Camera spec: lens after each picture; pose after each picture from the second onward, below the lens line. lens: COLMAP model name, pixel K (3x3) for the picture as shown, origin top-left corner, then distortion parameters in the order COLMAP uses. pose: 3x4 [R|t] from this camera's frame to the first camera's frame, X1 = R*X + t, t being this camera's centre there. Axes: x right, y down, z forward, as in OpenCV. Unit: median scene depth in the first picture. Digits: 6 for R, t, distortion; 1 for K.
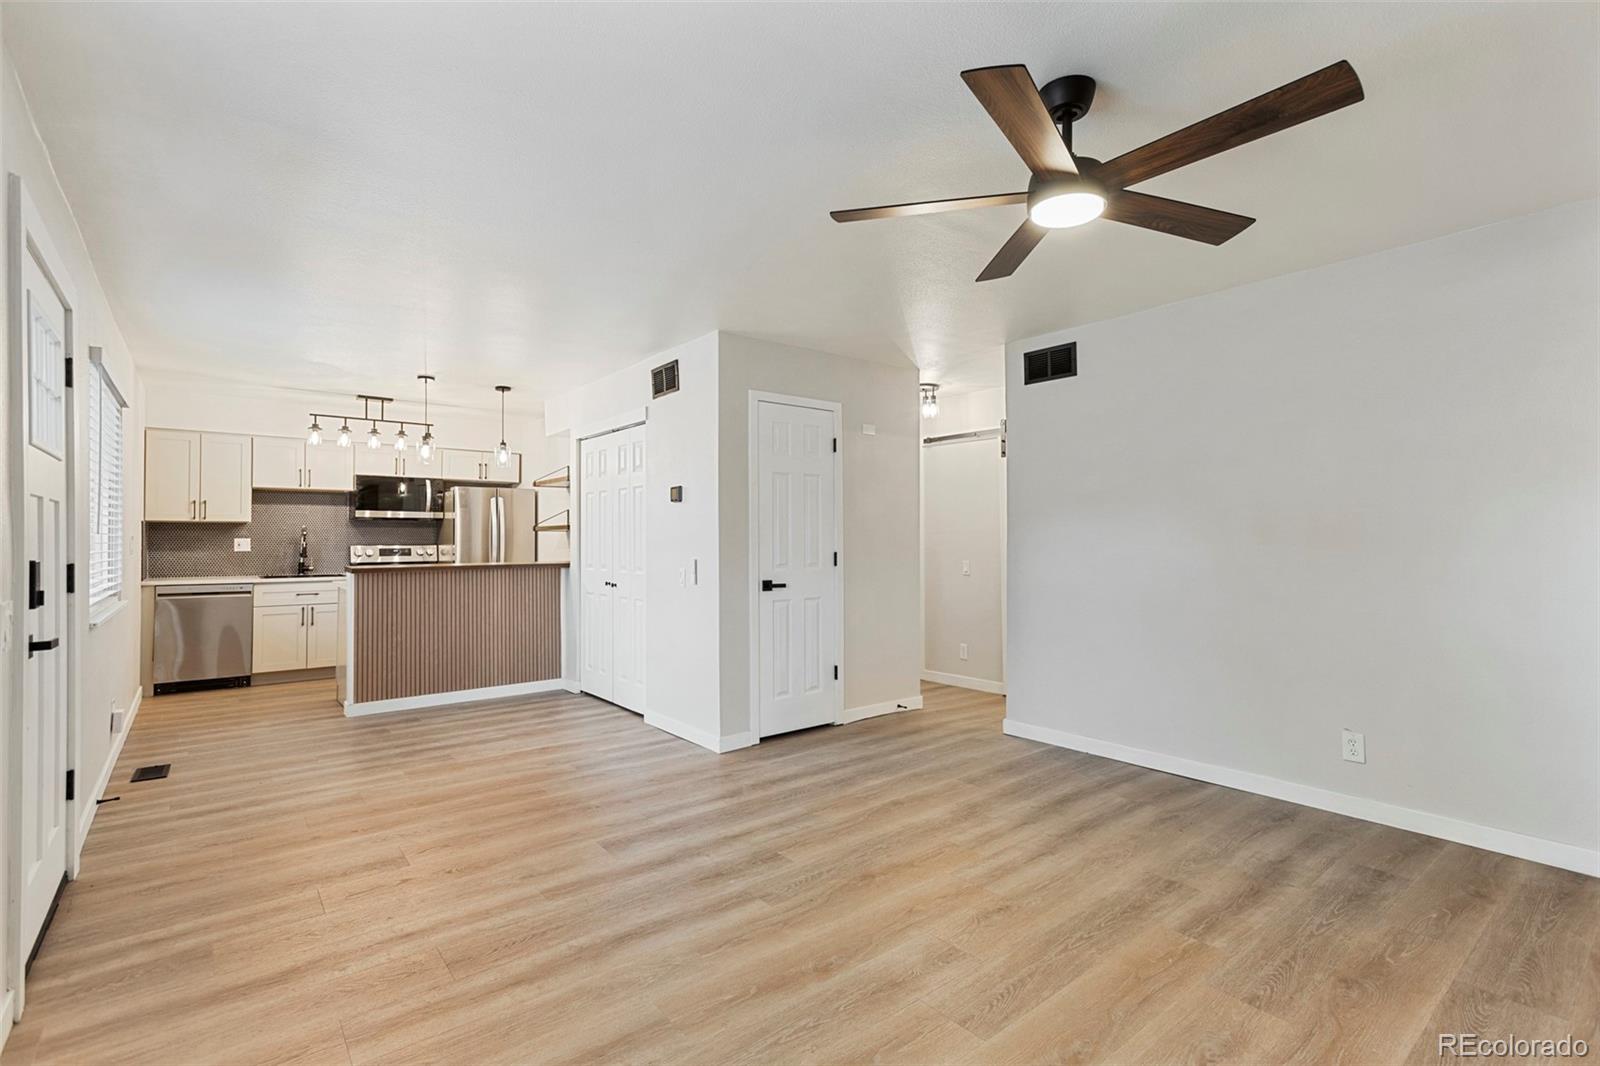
lens RADIAL K [[739.1, 0, 812.7], [0, 739.1, 529.3], [0, 0, 1]] dist [-0.026029, 0.025570]
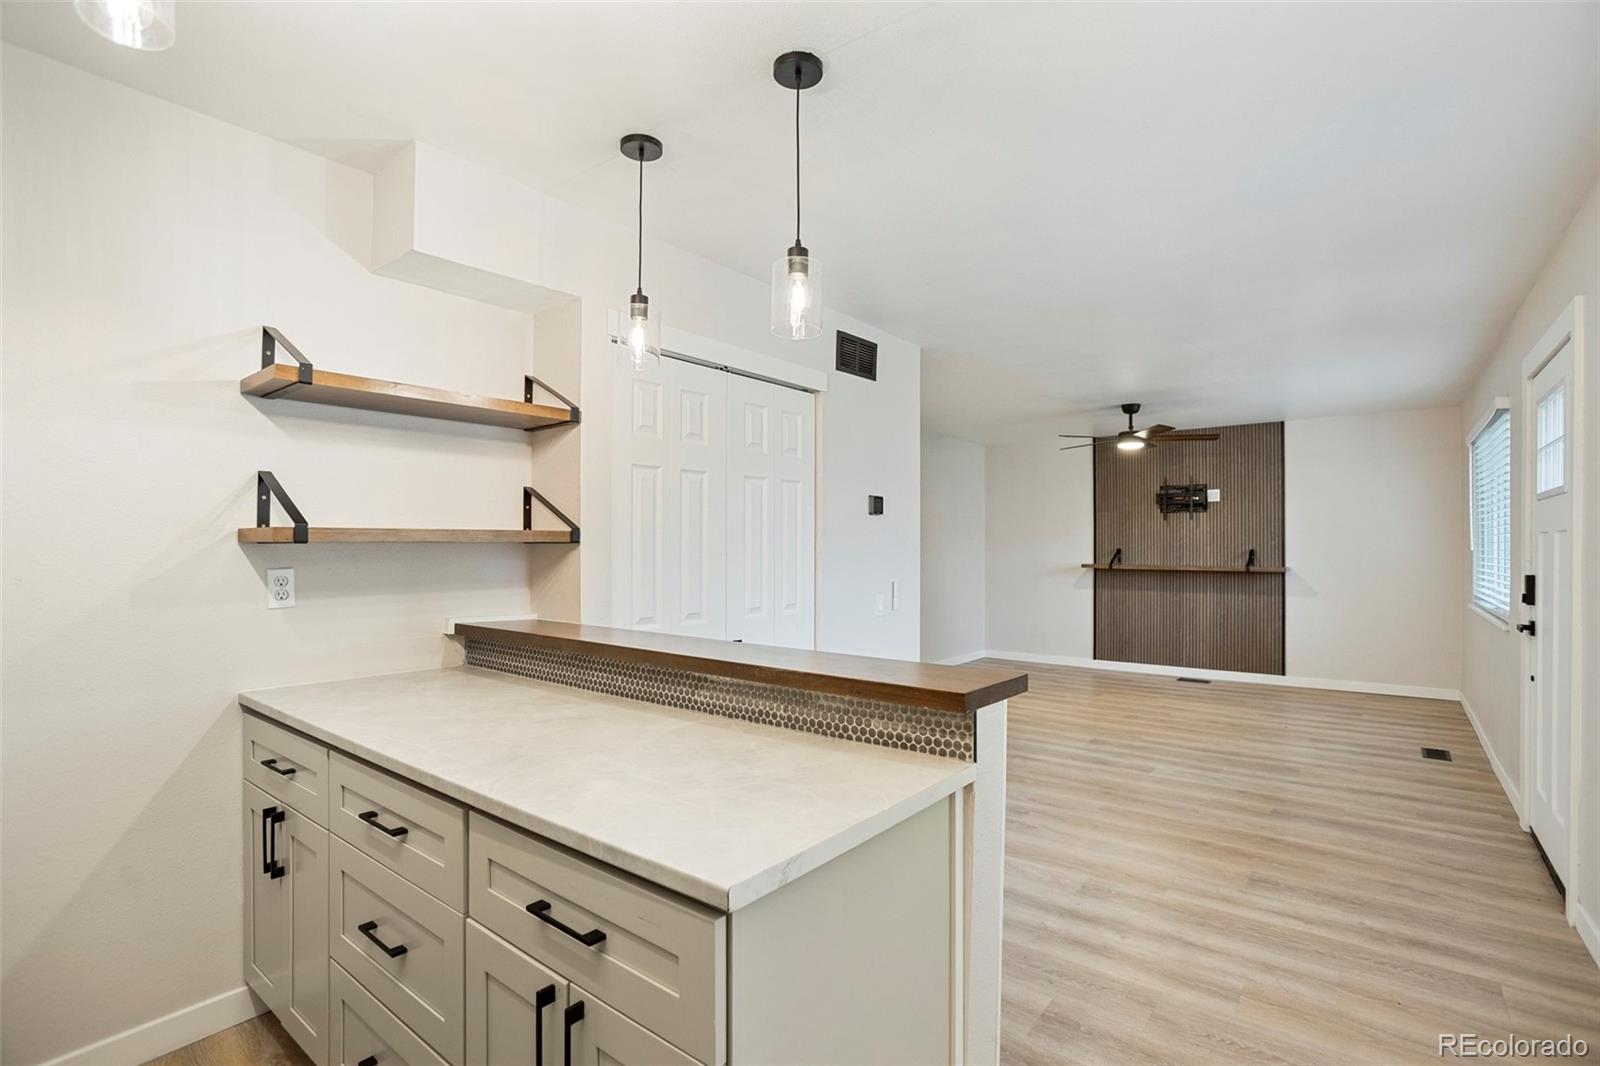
lens RADIAL K [[751.2, 0, 805.7], [0, 751.2, 538.1], [0, 0, 1]] dist [-0.060418, 0.031577]
pose [[-0.212465, 0.010411, 0.977113, -0.756883], [-0.012313, 0.999835, -0.013331, 0.001865], [-0.977091, -0.014864, -0.212302, 0.958780]]
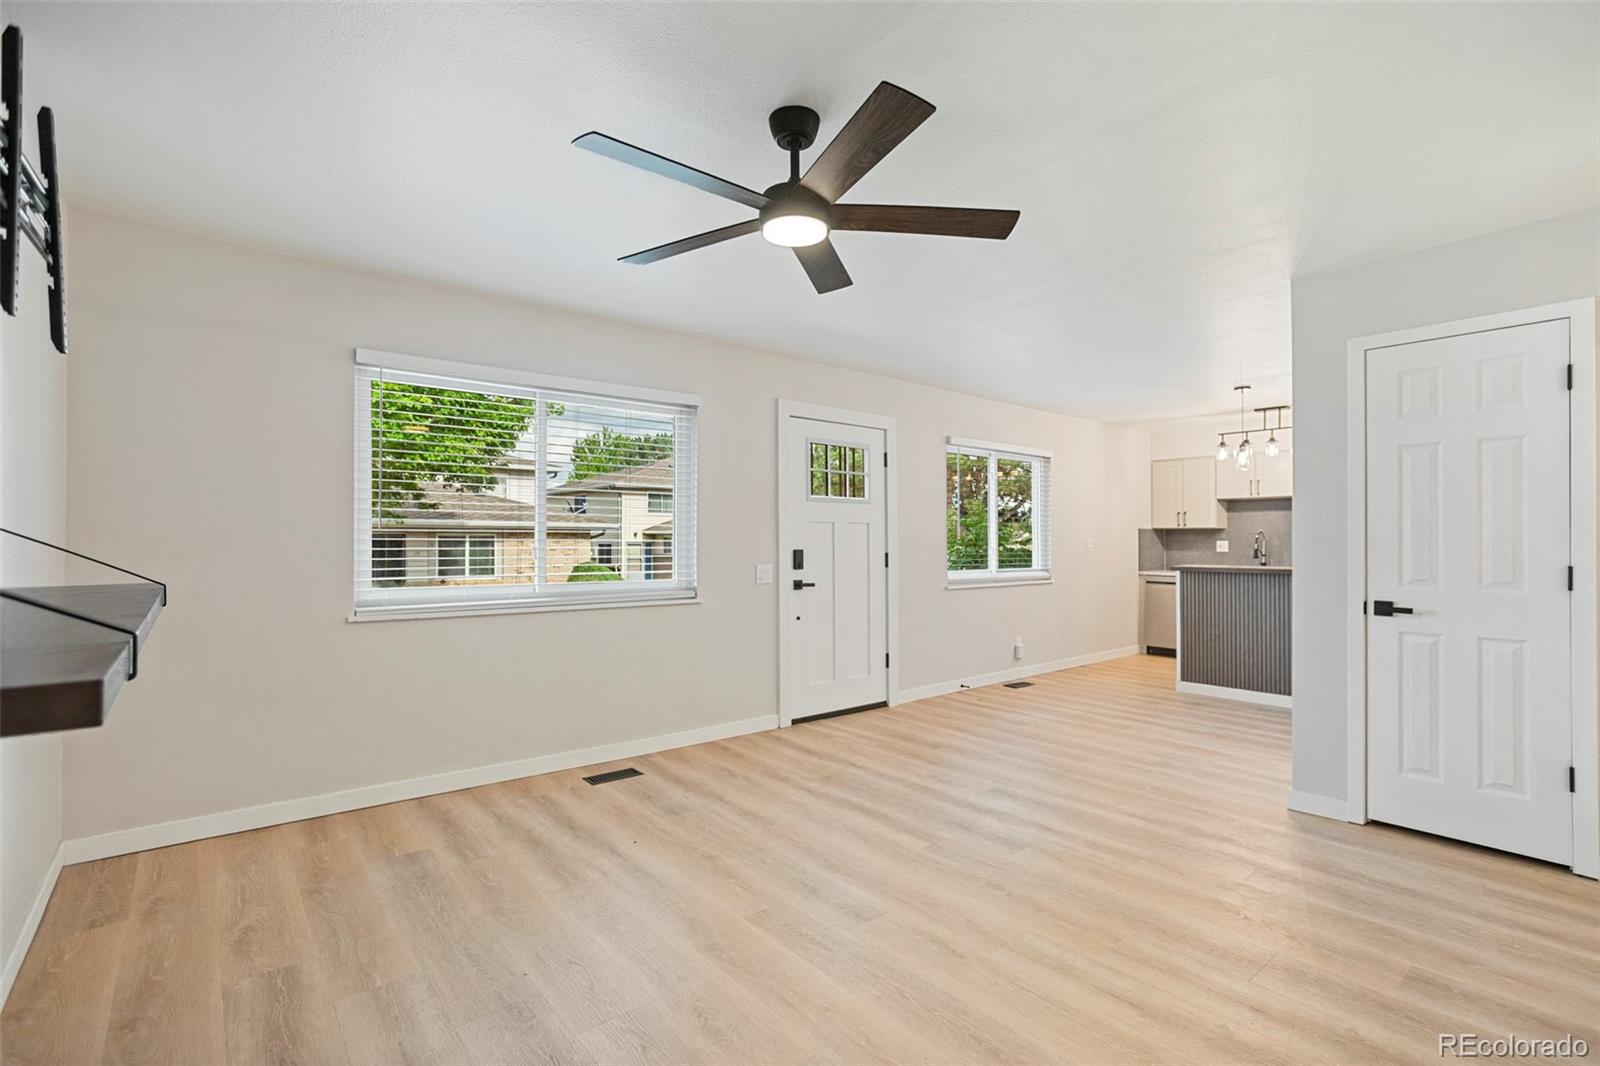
lens RADIAL K [[751.2, 0, 805.7], [0, 751.2, 538.1], [0, 0, 1]] dist [-0.060418, 0.031577]
pose [[0.011167, -0.002318, -0.999935, 0.468258], [0.008480, 0.999962, -0.002224, 0.004447], [0.999902, -0.008455, 0.011187, 0.328298]]
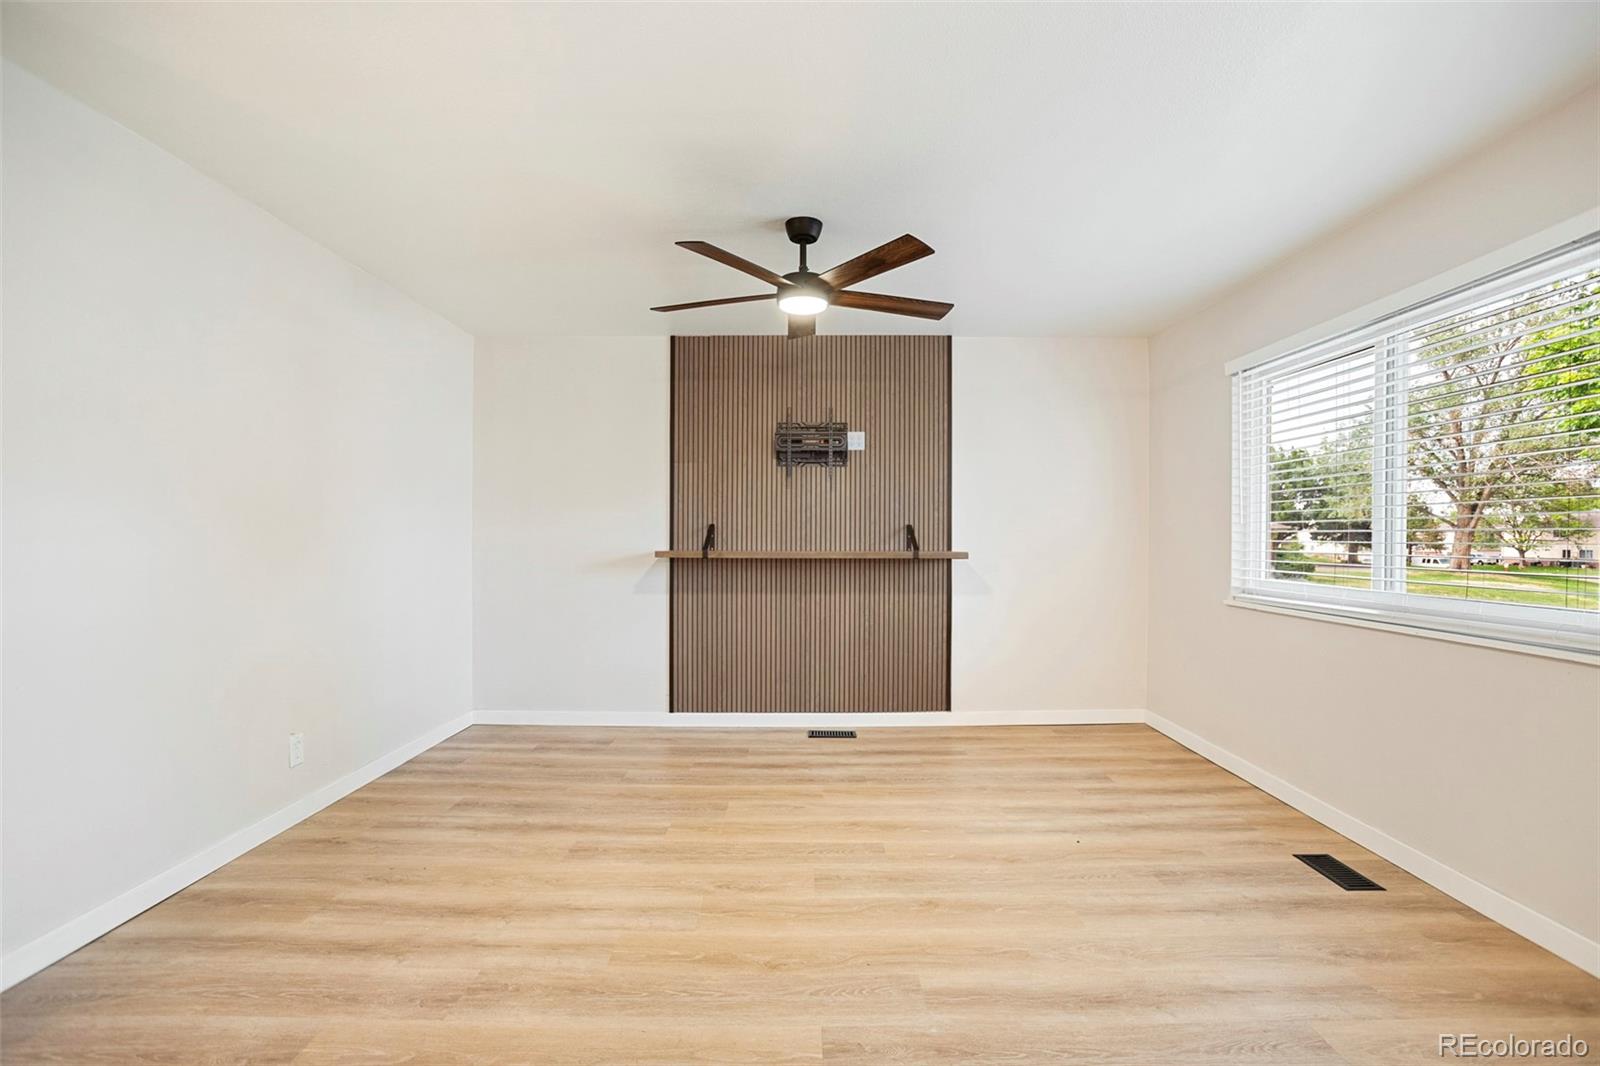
lens RADIAL K [[774.8, 0, 809.5], [0, 774.8, 538.8], [0, 0, 1]] dist [-0.040470, 0.034377]
pose [[-0.774316, -0.008929, 0.632736, -0.210770], [-0.007441, 0.999960, 0.005005, 0.006445], [-0.632755, -0.000833, -0.774352, 0.716226]]
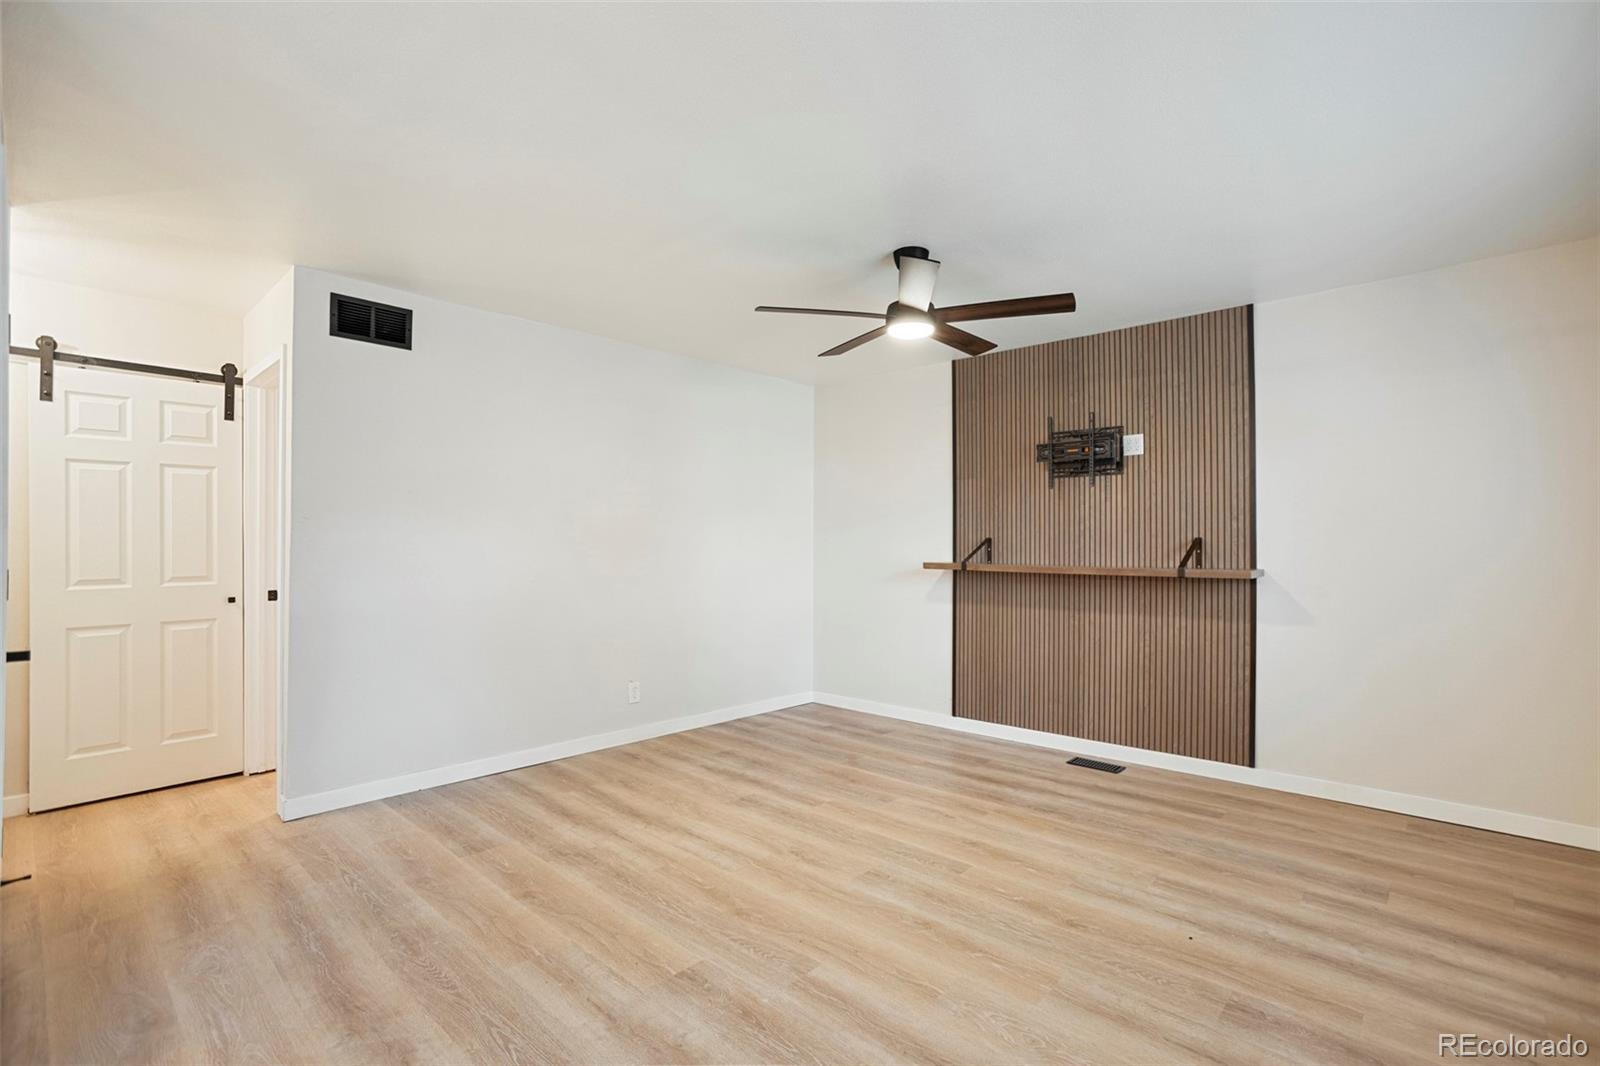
lens RADIAL K [[739.4, 0, 795.7], [0, 739.4, 541.7], [0, 0, 1]] dist [-0.052159, 0.029208]
pose [[-0.127409, 0.004661, 0.991839, -0.371958], [-0.013349, 0.999890, -0.006414, 0.007602], [-0.991760, -0.014058, -0.127333, 0.468815]]
